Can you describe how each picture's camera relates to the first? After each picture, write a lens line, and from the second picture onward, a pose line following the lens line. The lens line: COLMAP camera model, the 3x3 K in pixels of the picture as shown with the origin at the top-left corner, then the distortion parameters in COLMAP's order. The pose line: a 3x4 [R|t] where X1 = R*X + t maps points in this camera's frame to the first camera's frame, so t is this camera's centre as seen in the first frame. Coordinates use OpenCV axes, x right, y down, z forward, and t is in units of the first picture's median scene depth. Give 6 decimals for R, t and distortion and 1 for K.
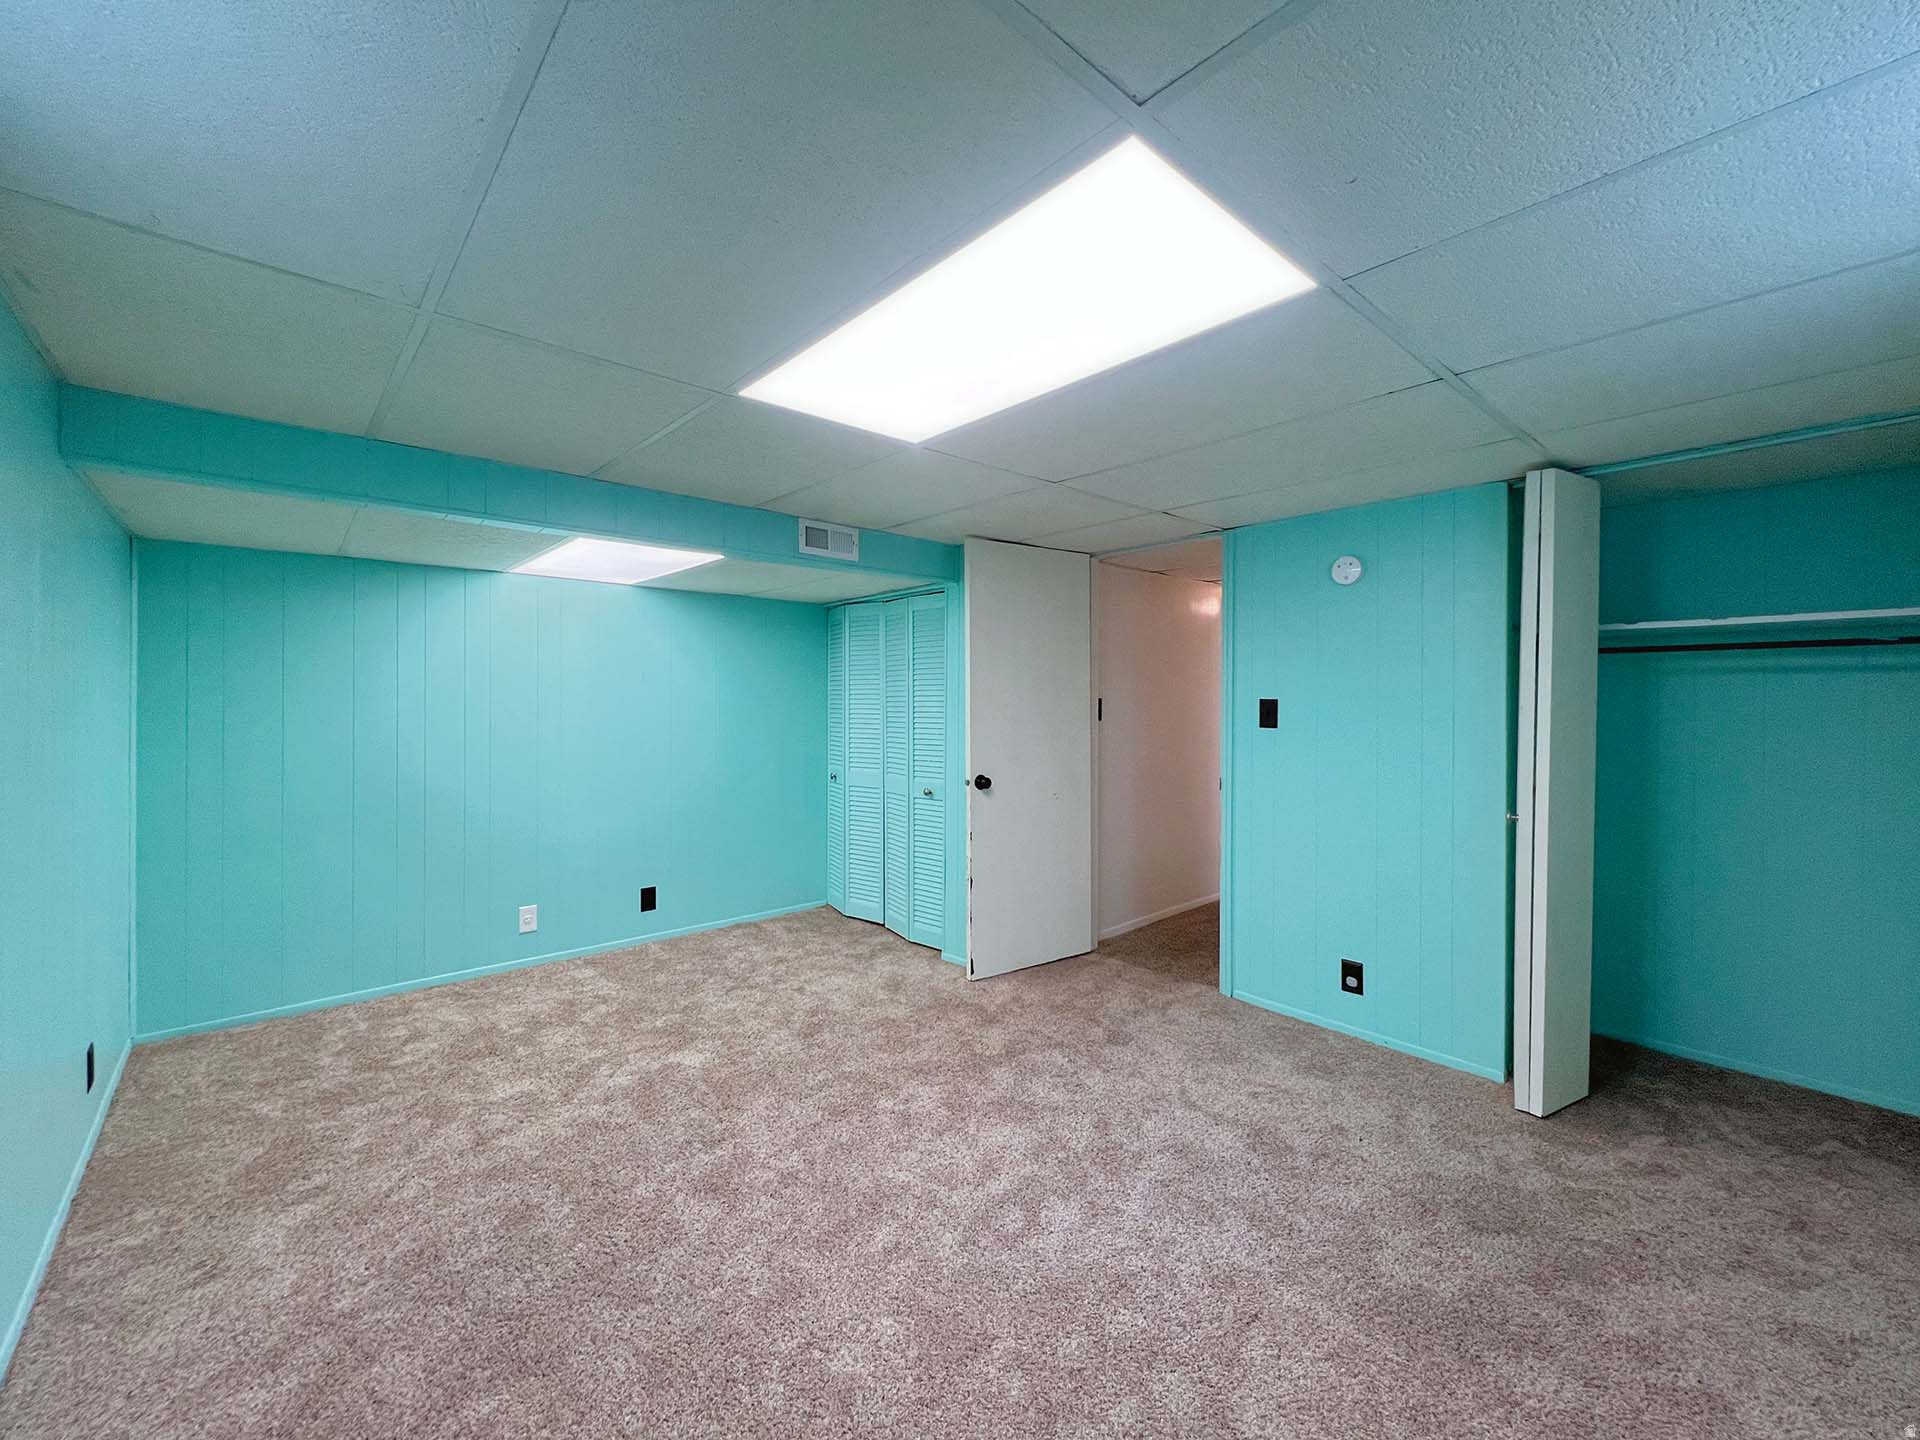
lens RADIAL K [[768.2, 0, 947.6], [0, 768.2, 715.3], [0, 0, 1]] dist [-0.001642, -0.000230]
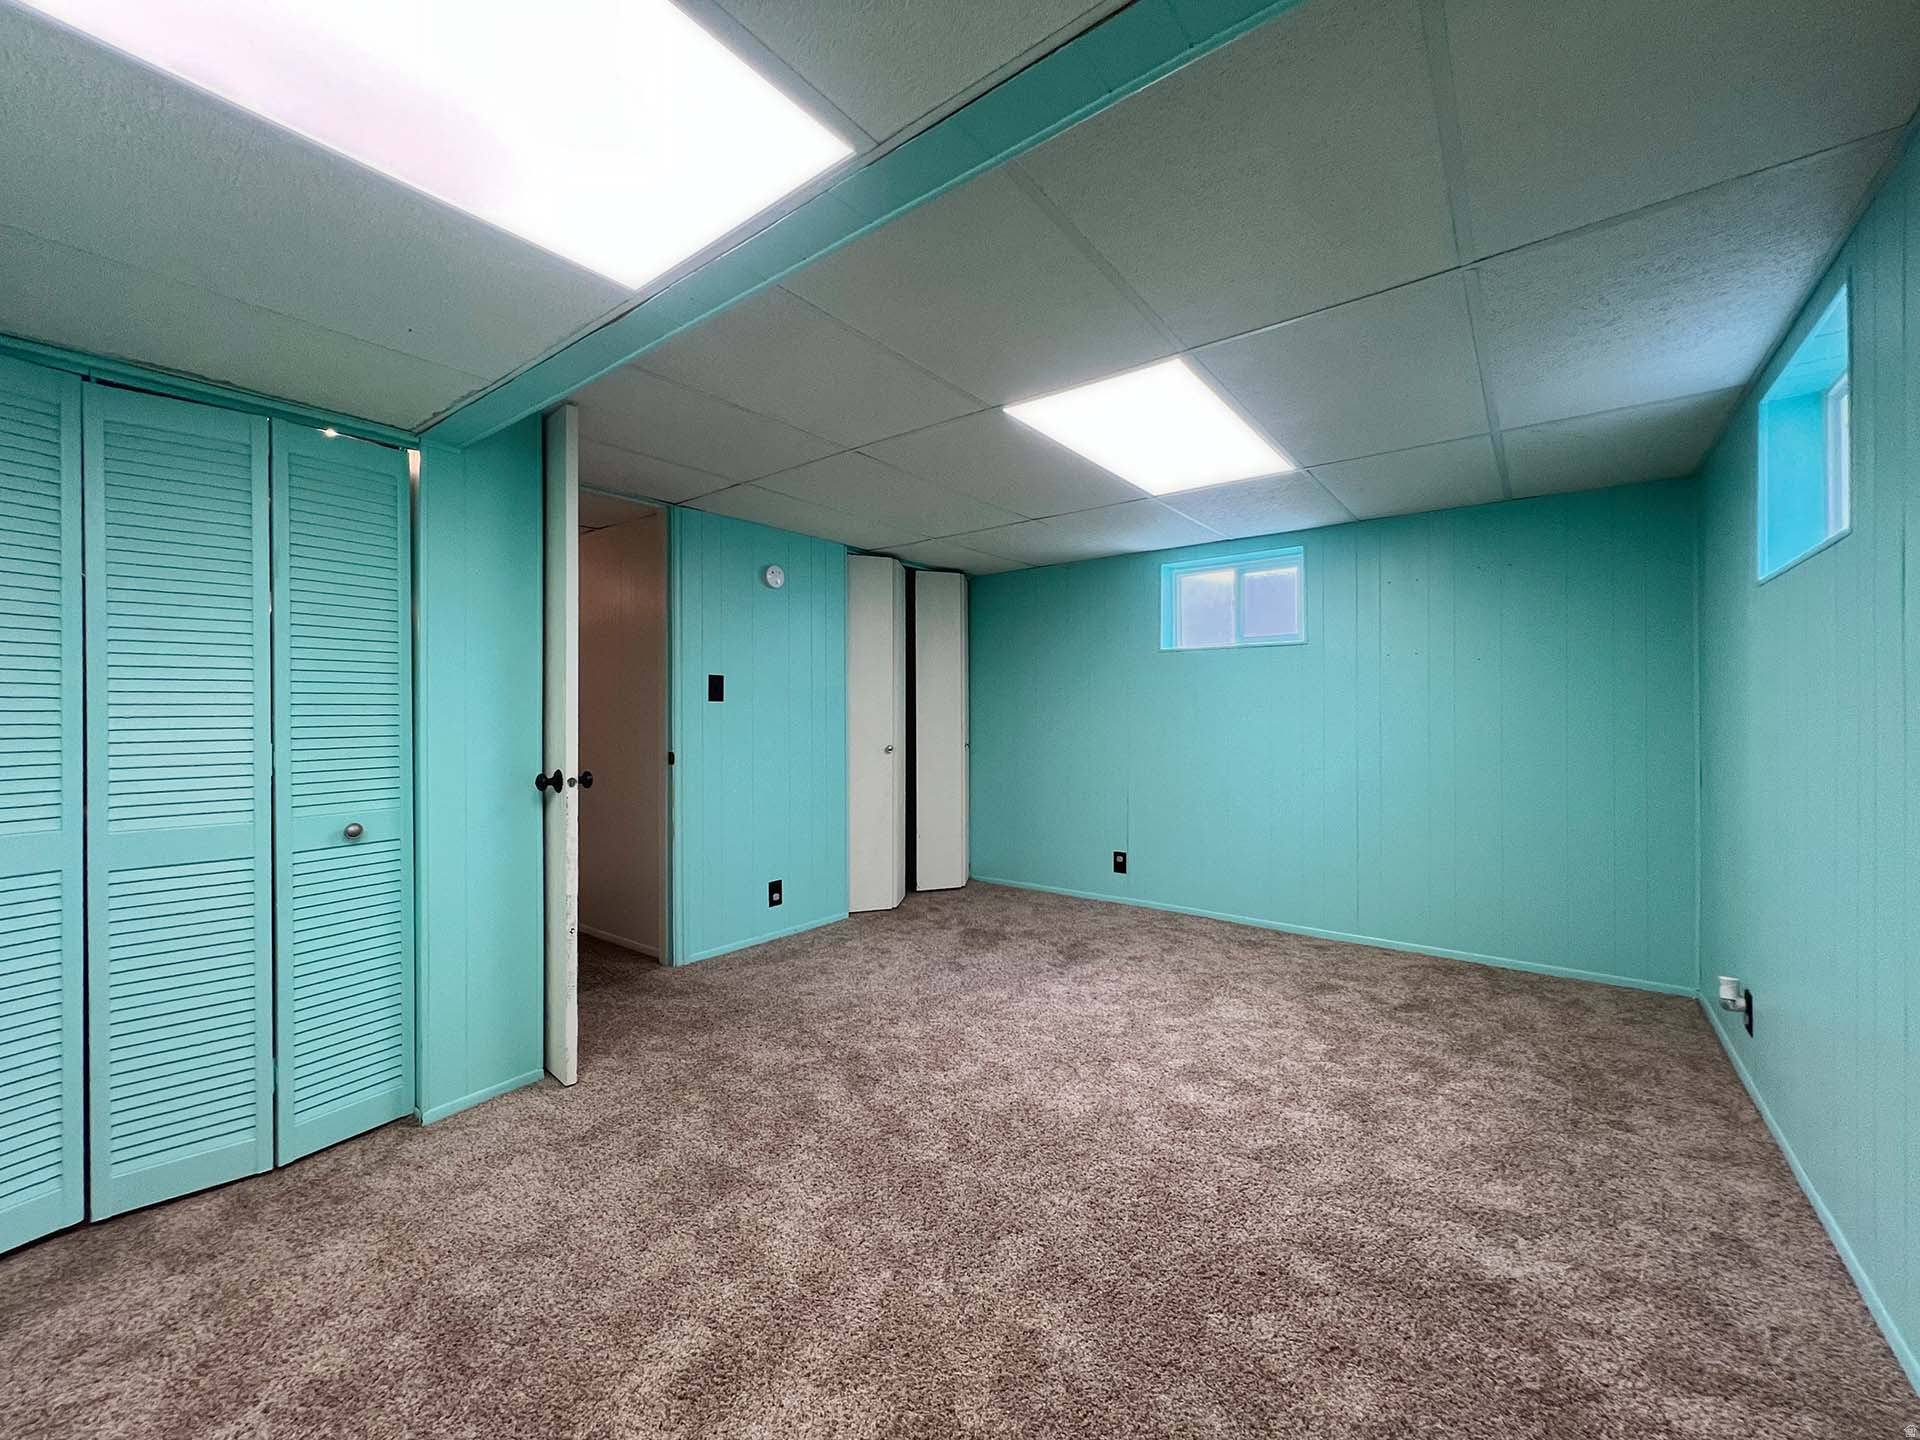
lens RADIAL K [[768.2, 0, 947.6], [0, 768.2, 715.3], [0, 0, 1]] dist [-0.001642, -0.000230]
pose [[-0.176161, -0.003585, 0.984355, -0.734778], [0.026541, 0.999613, 0.008390, 0.036556], [-0.984003, 0.027603, -0.175998, 0.867019]]
